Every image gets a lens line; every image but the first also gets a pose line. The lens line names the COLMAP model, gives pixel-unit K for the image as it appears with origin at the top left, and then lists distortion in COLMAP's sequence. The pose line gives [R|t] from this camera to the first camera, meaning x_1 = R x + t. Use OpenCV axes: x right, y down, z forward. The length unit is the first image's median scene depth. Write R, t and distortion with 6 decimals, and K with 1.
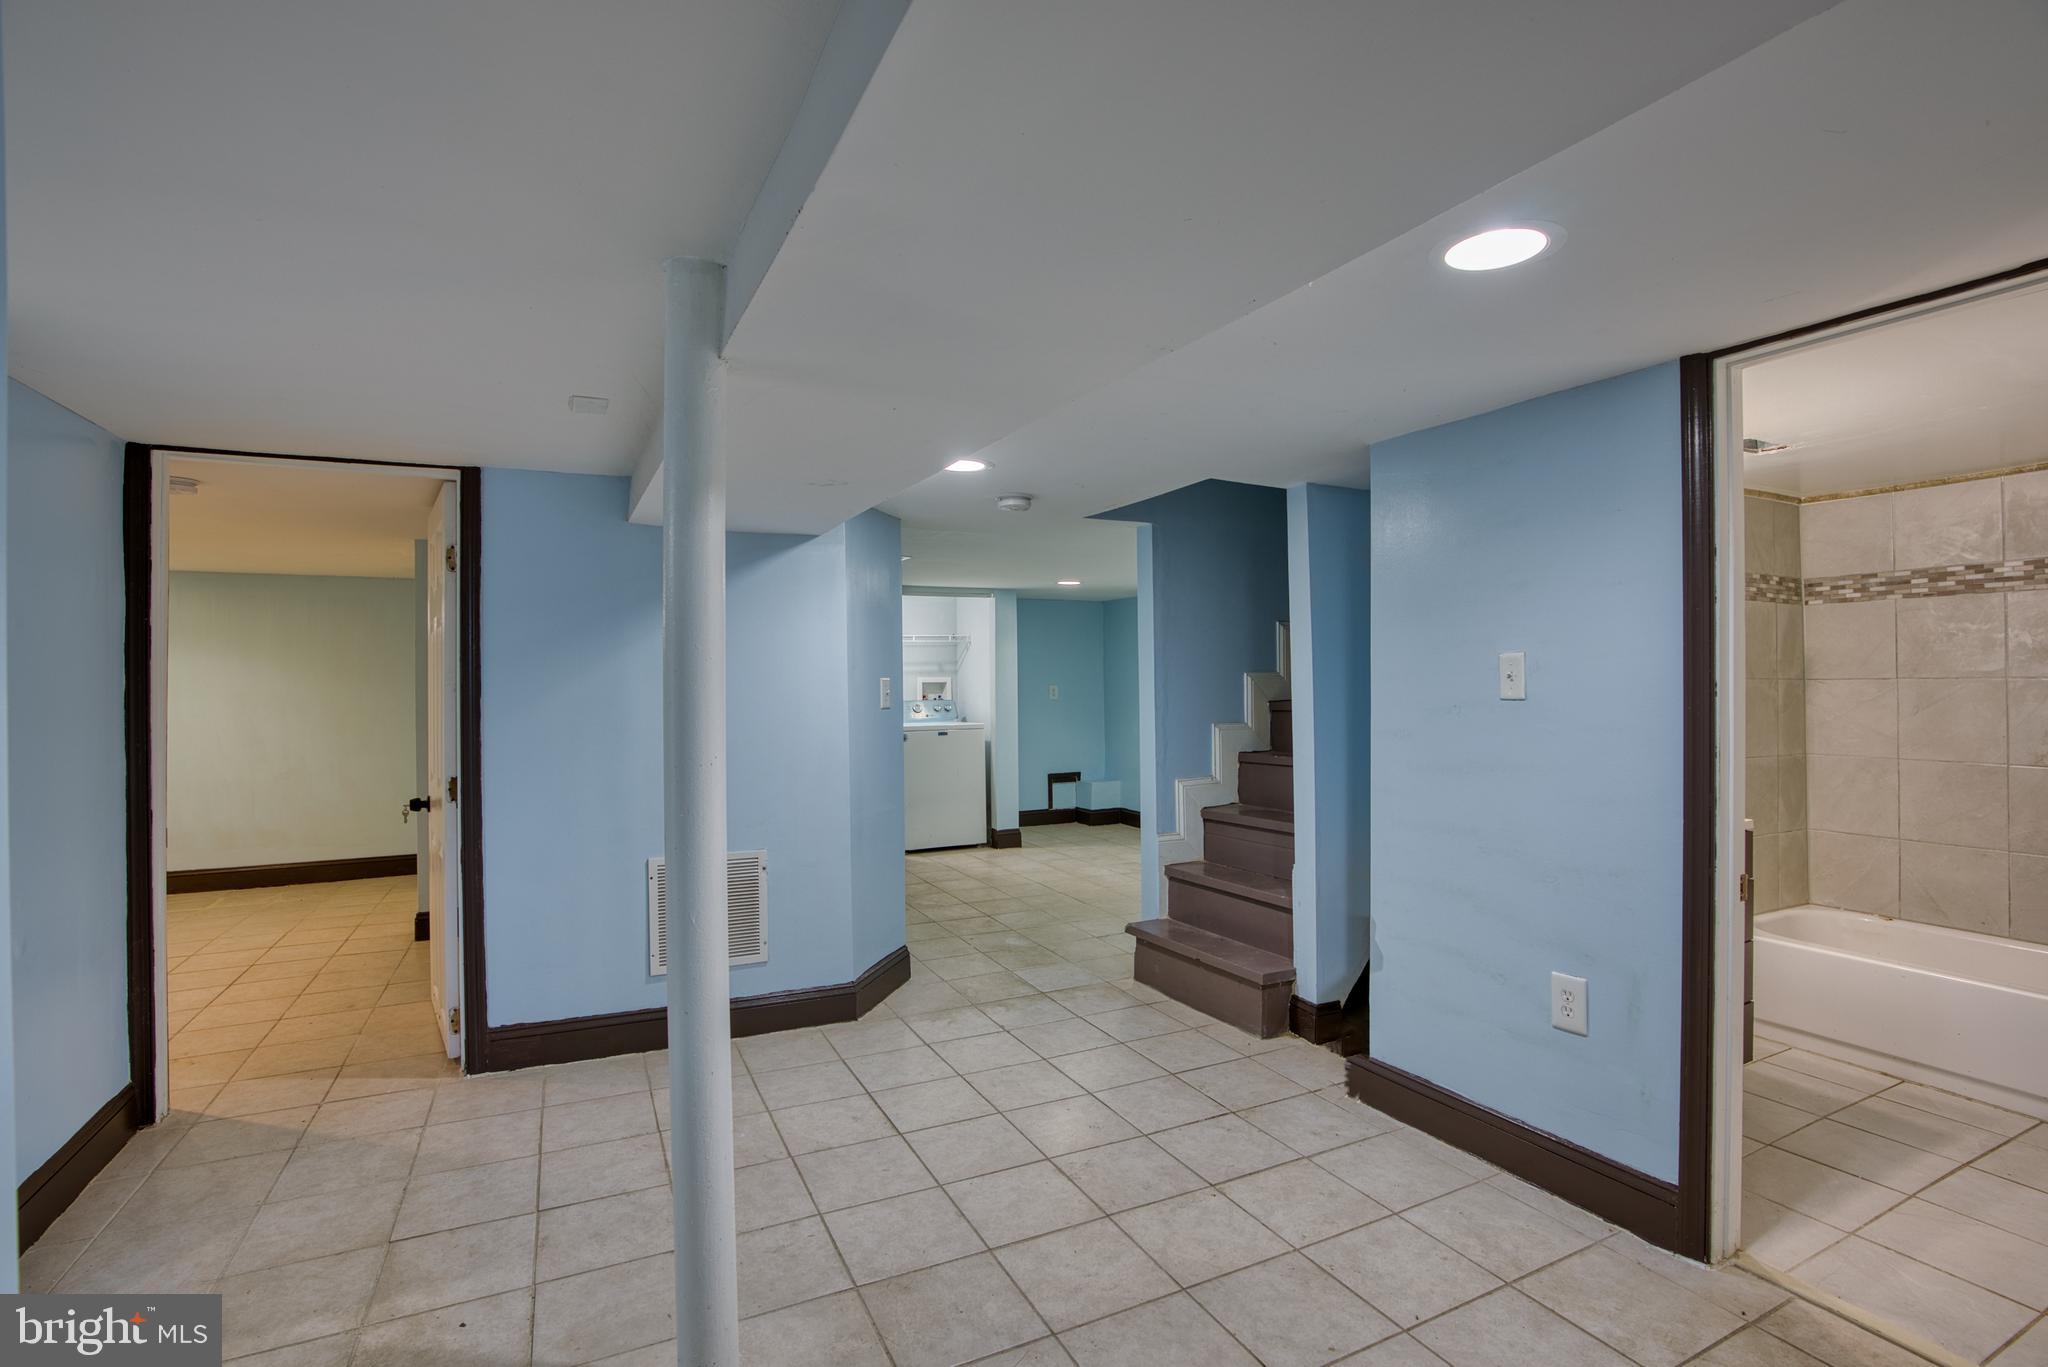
lens RADIAL K [[951.5, 0, 1018.5], [0, 951.5, 674.3], [0, 0, 1]] dist [-0.065471, 0.023949]
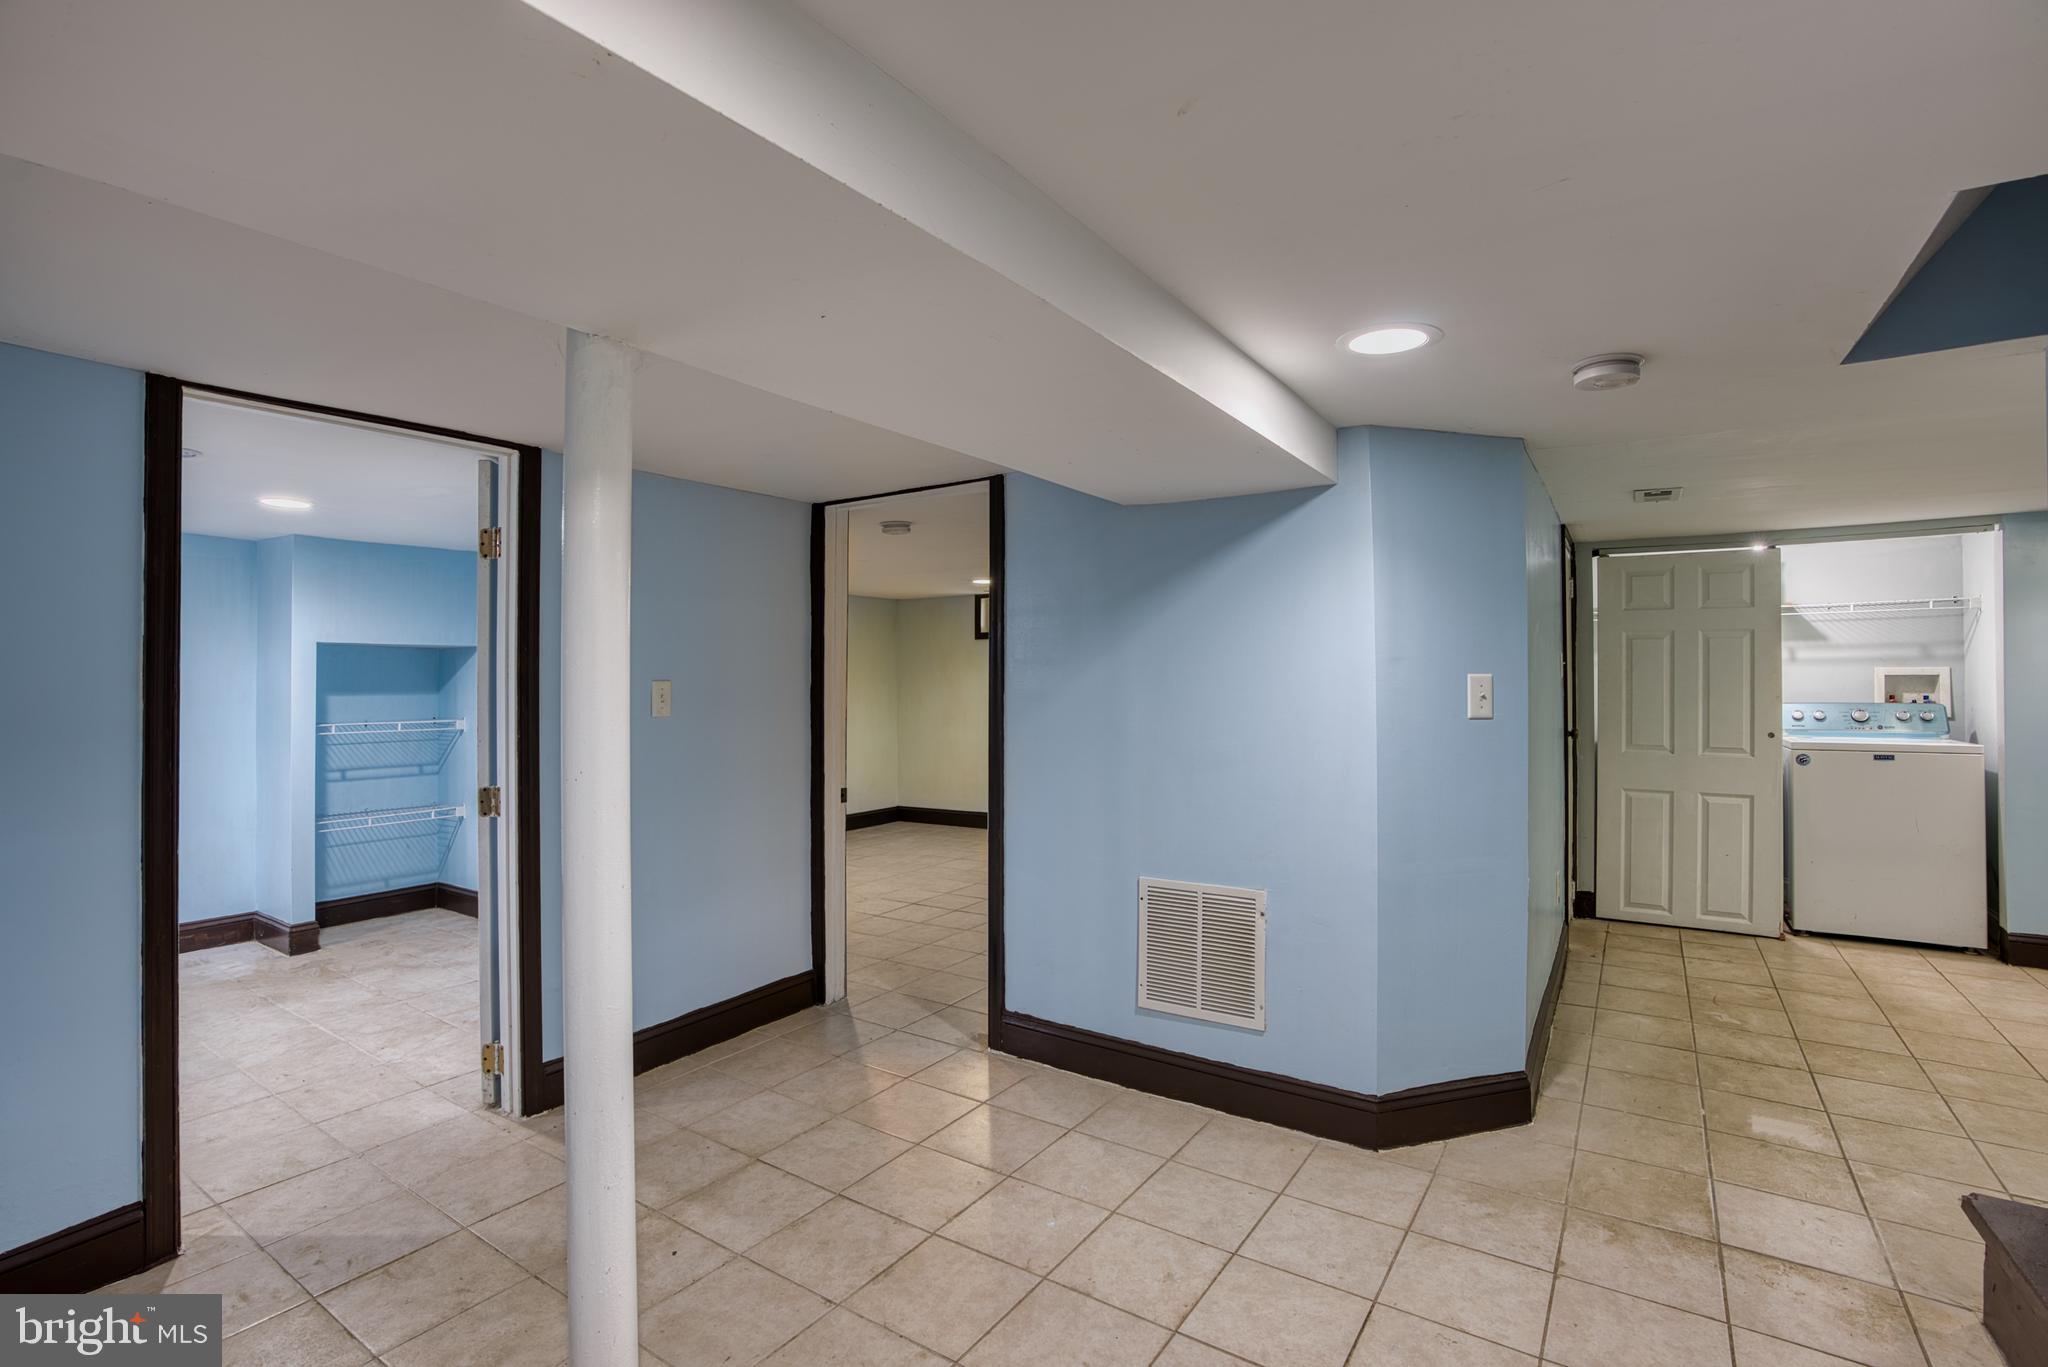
lens RADIAL K [[951.5, 0, 1018.5], [0, 951.5, 674.3], [0, 0, 1]] dist [-0.065471, 0.023949]
pose [[0.504271, 0.003870, -0.863537, 0.324825], [0.008701, 0.999916, 0.009562, -0.006658], [0.863501, -0.012335, 0.504195, 0.439539]]
